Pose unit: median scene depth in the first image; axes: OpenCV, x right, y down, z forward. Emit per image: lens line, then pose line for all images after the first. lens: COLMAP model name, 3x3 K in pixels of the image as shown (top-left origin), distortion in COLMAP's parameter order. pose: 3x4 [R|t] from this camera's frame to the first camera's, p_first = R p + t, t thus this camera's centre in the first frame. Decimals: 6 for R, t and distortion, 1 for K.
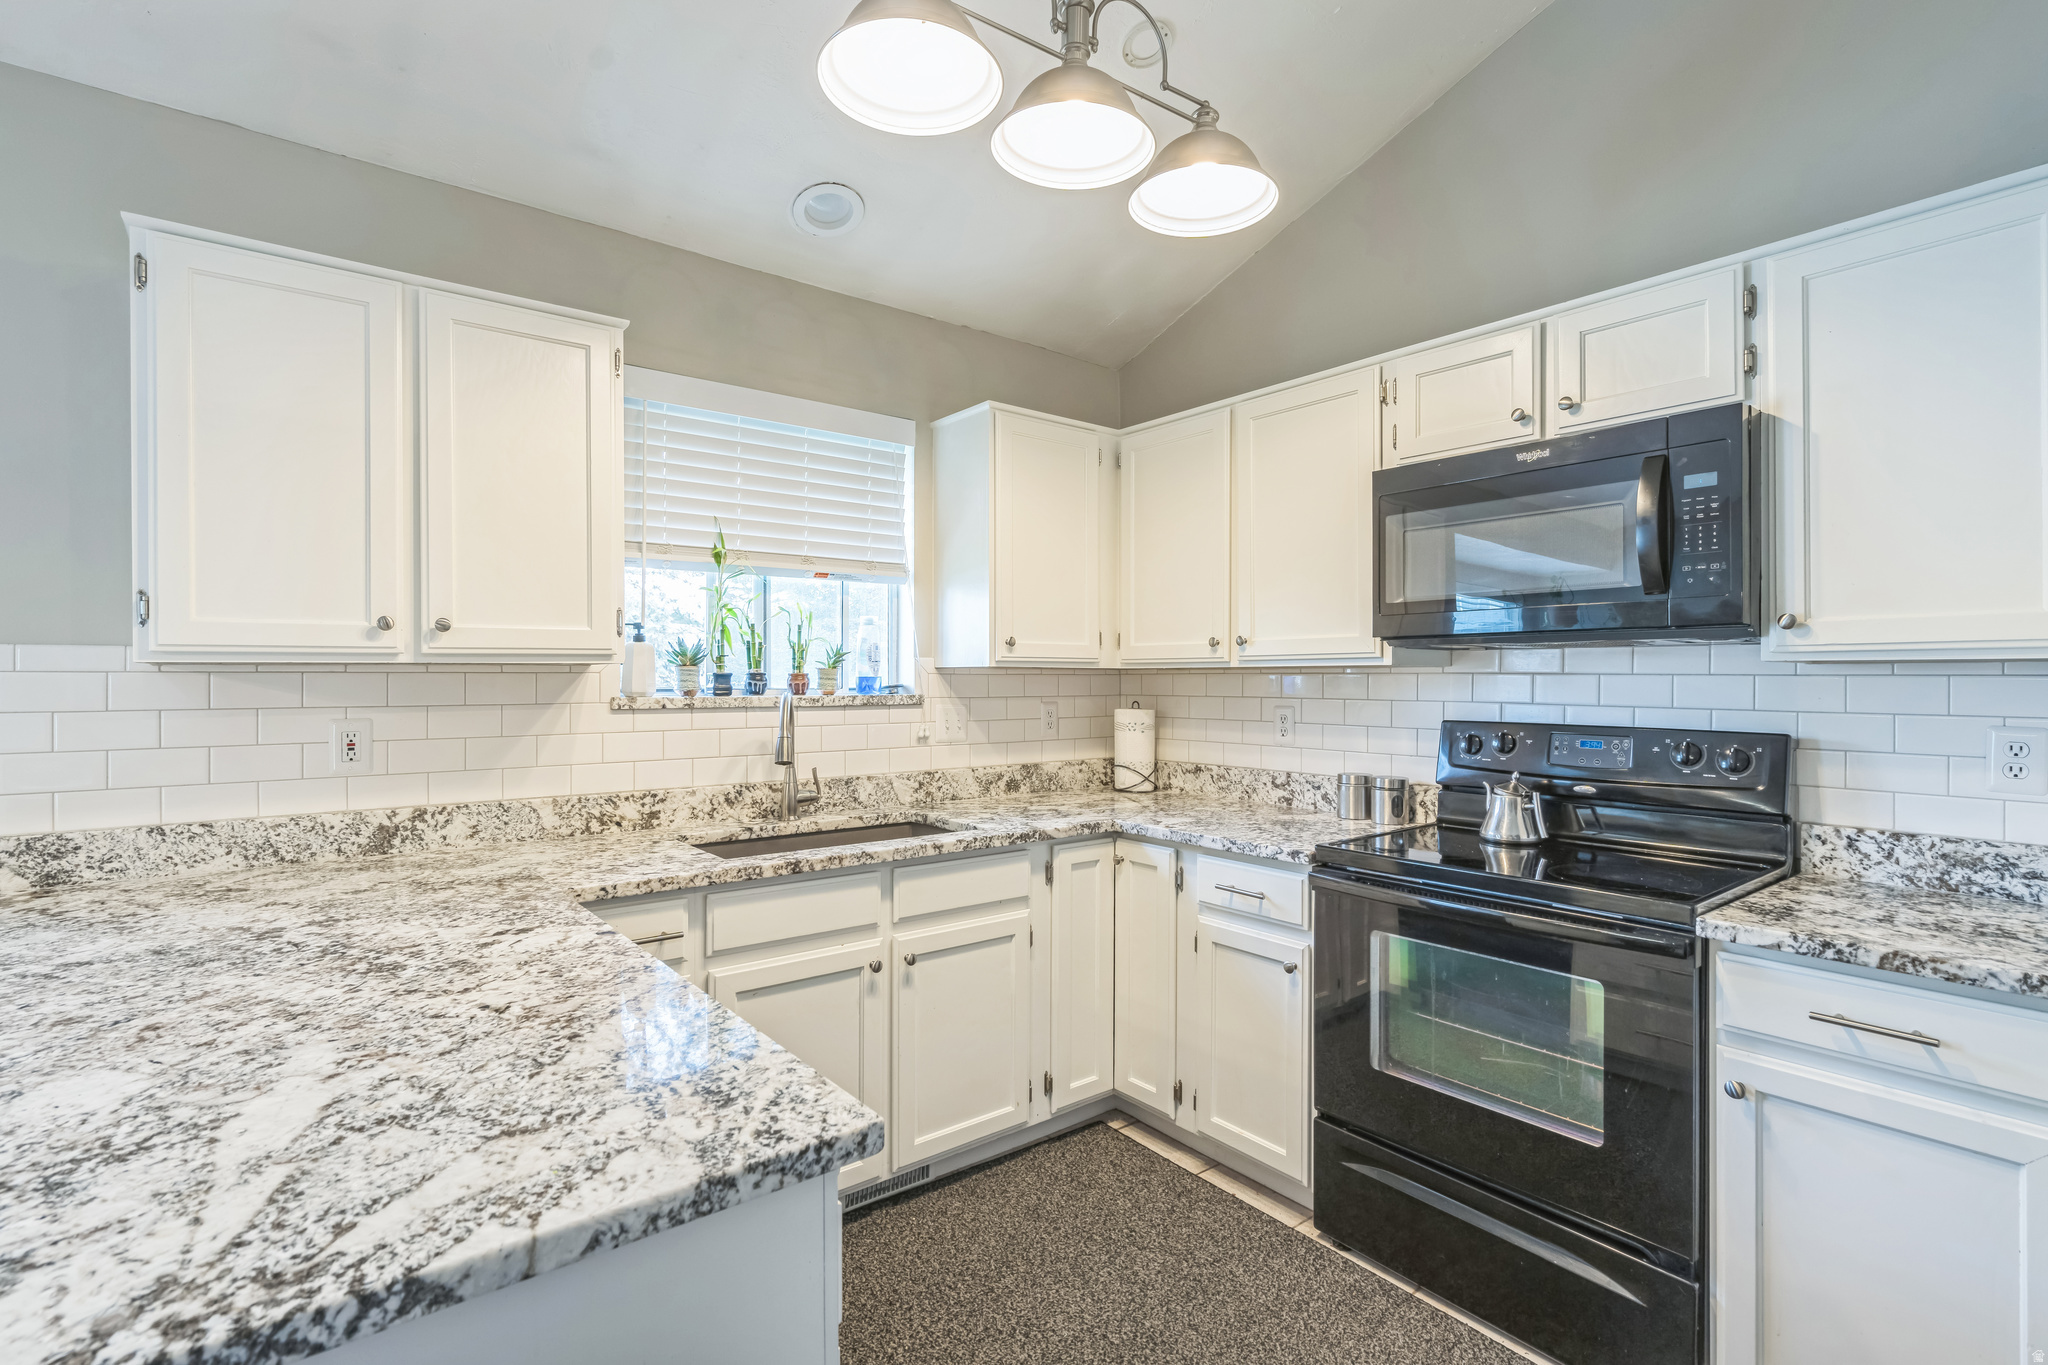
lens RADIAL K [[949.7, 0, 1068.3], [0, 949.7, 666.4], [0, 0, 1]] dist [0.003371, -0.000131]
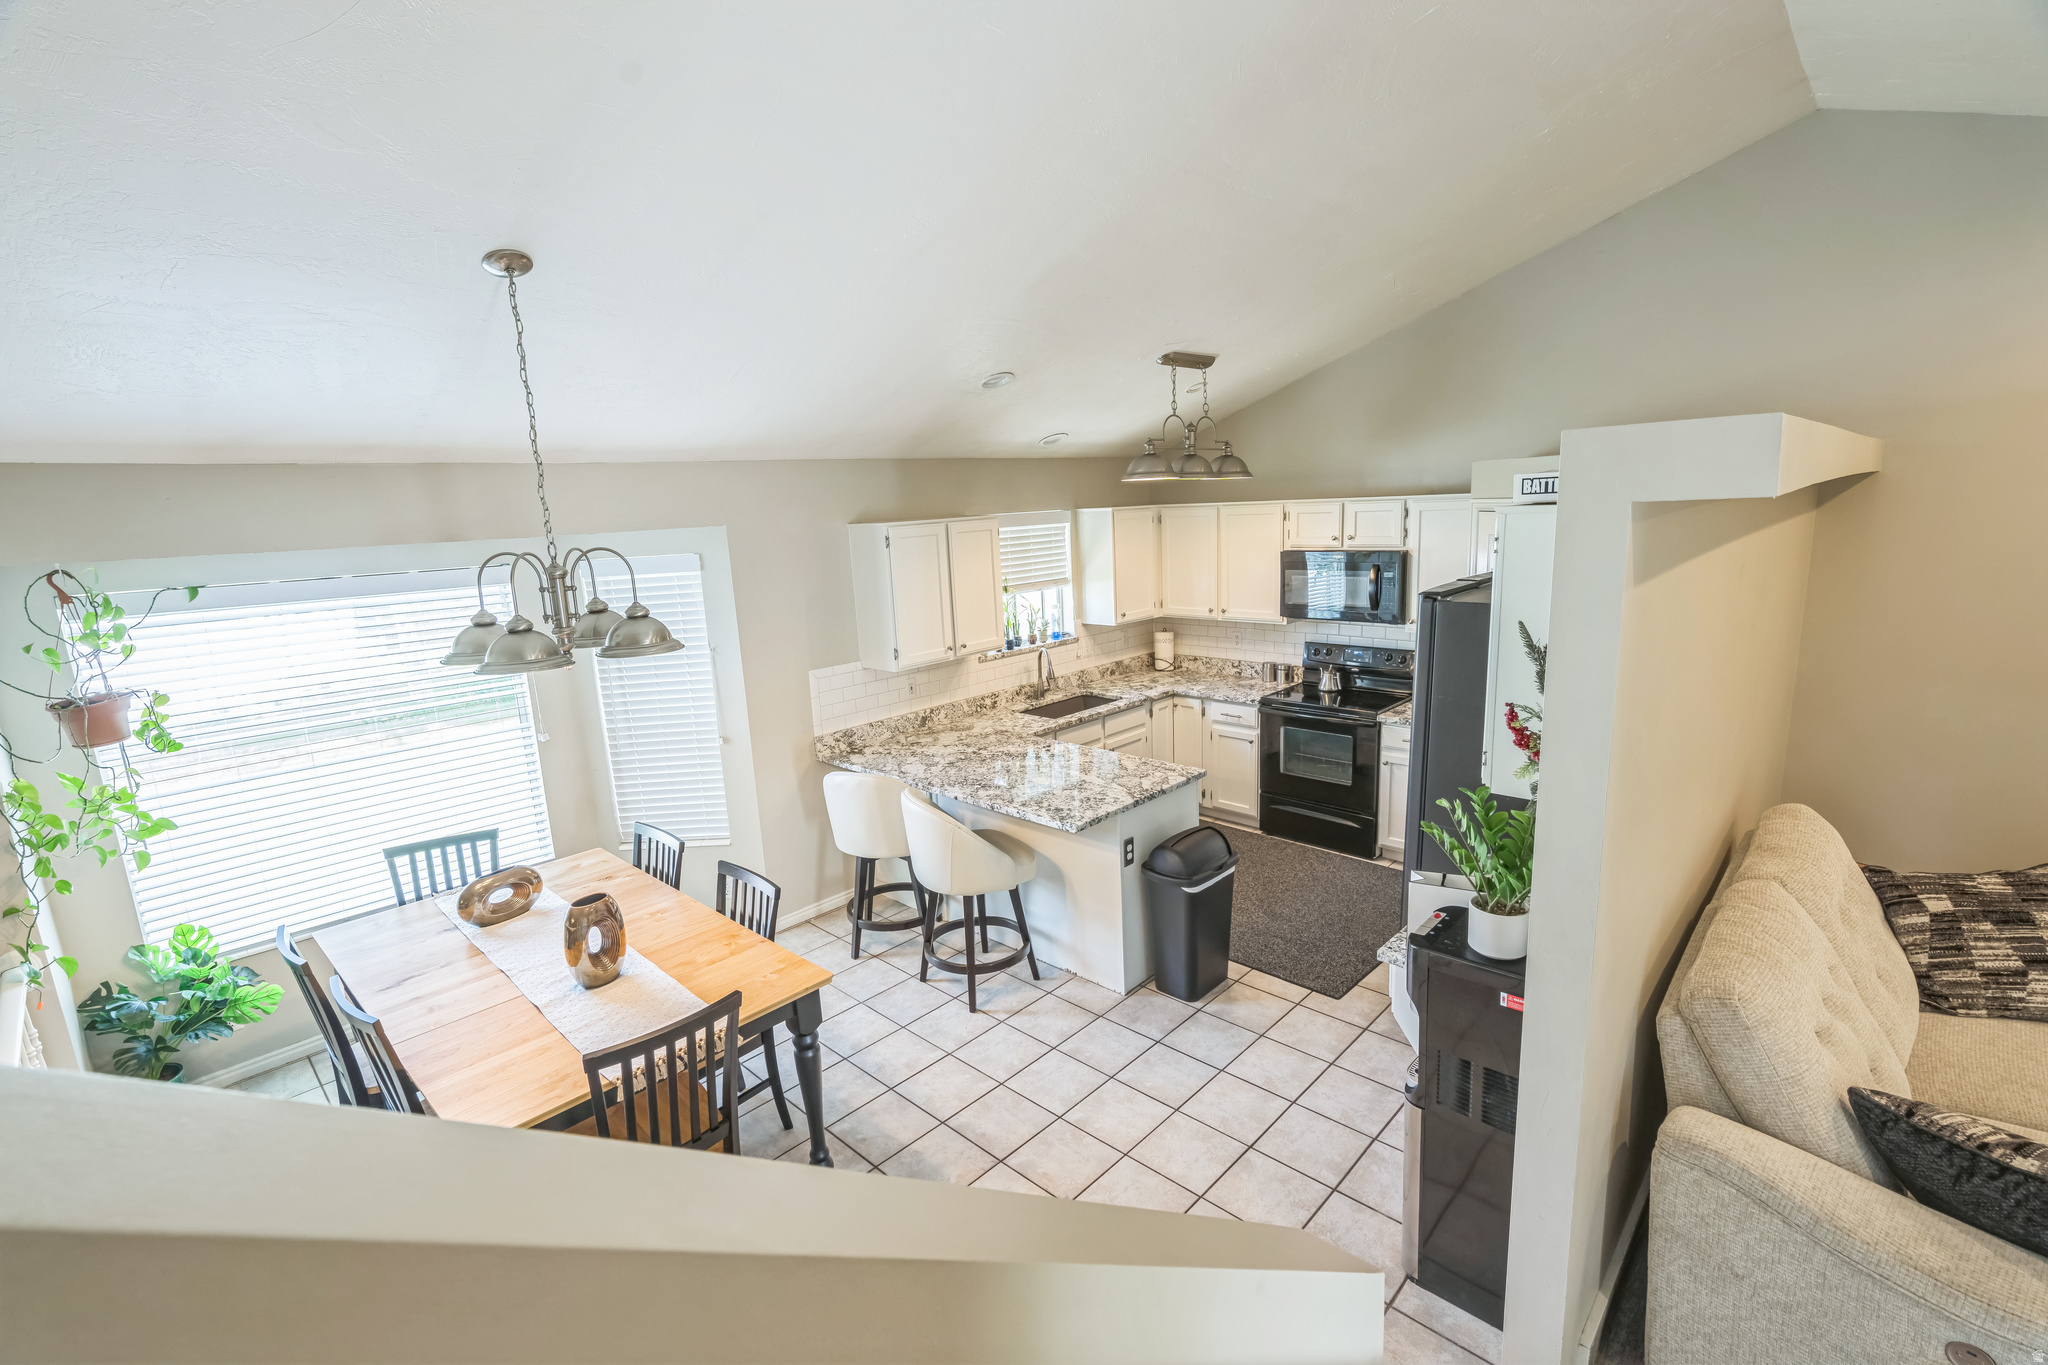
lens RADIAL K [[949.7, 0, 1060.4], [0, 949.7, 663.8], [0, 0, 1]] dist [0.003371, -0.000131]
pose [[0.989648, -0.068194, 0.126281, -0.600147], [0.042325, 0.979445, 0.197223, -0.434358], [-0.137135, -0.189837, 0.972191, -1.441547]]
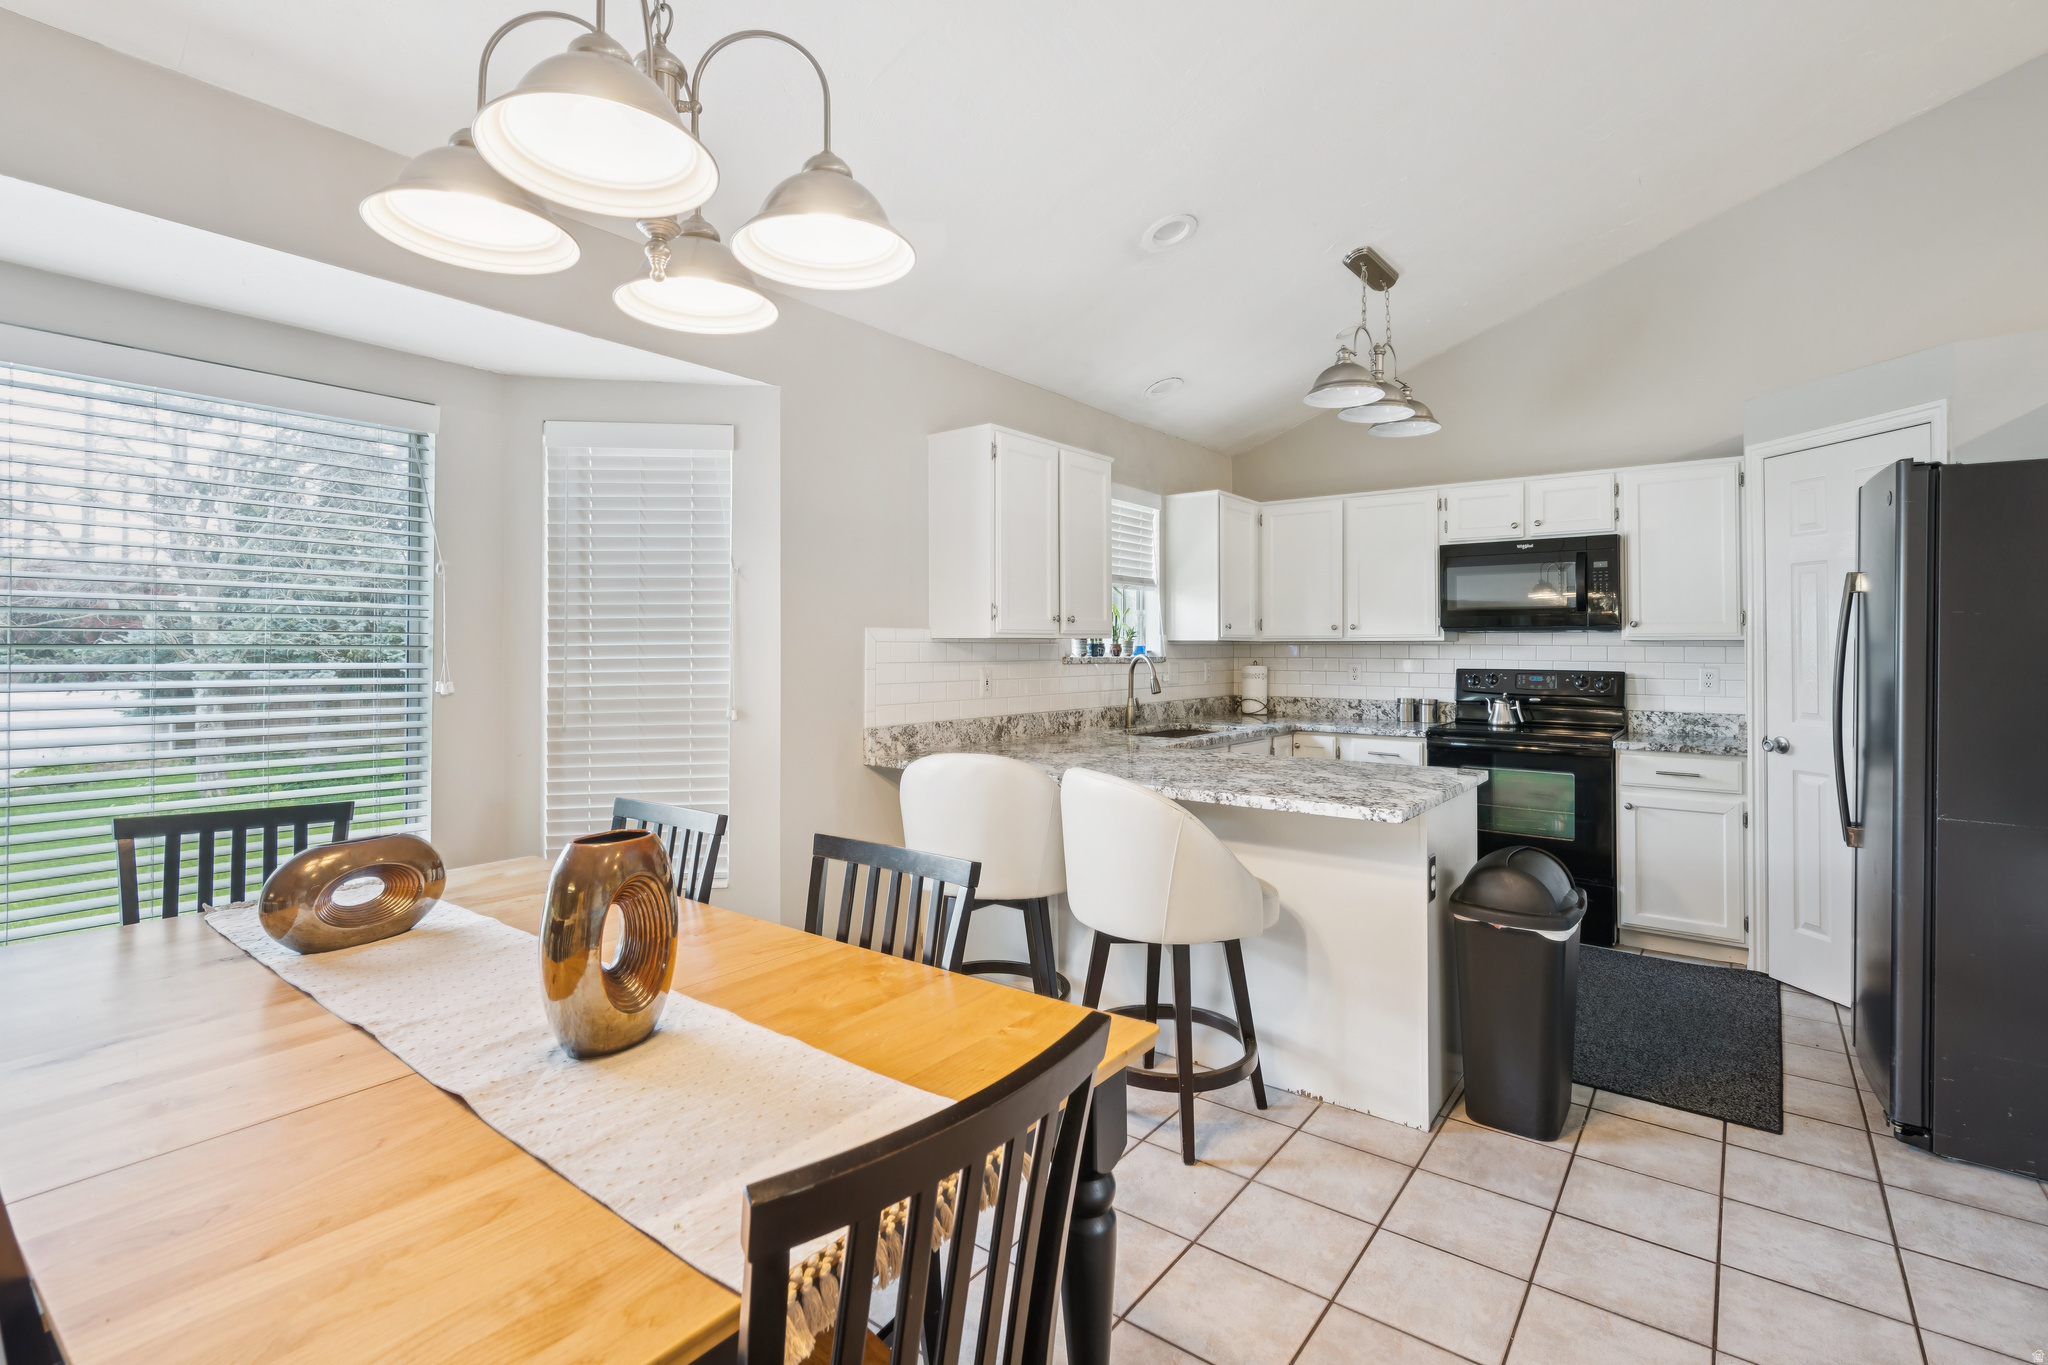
lens RADIAL K [[949.7, 0, 1036.9], [0, 949.7, 629.2], [0, 0, 1]] dist [0.003371, -0.000131]
pose [[0.969710, 0.007451, 0.244147, -0.996285], [-0.005197, 0.999938, -0.009873, -0.001975], [-0.244206, 0.008305, 0.969688, -0.746519]]
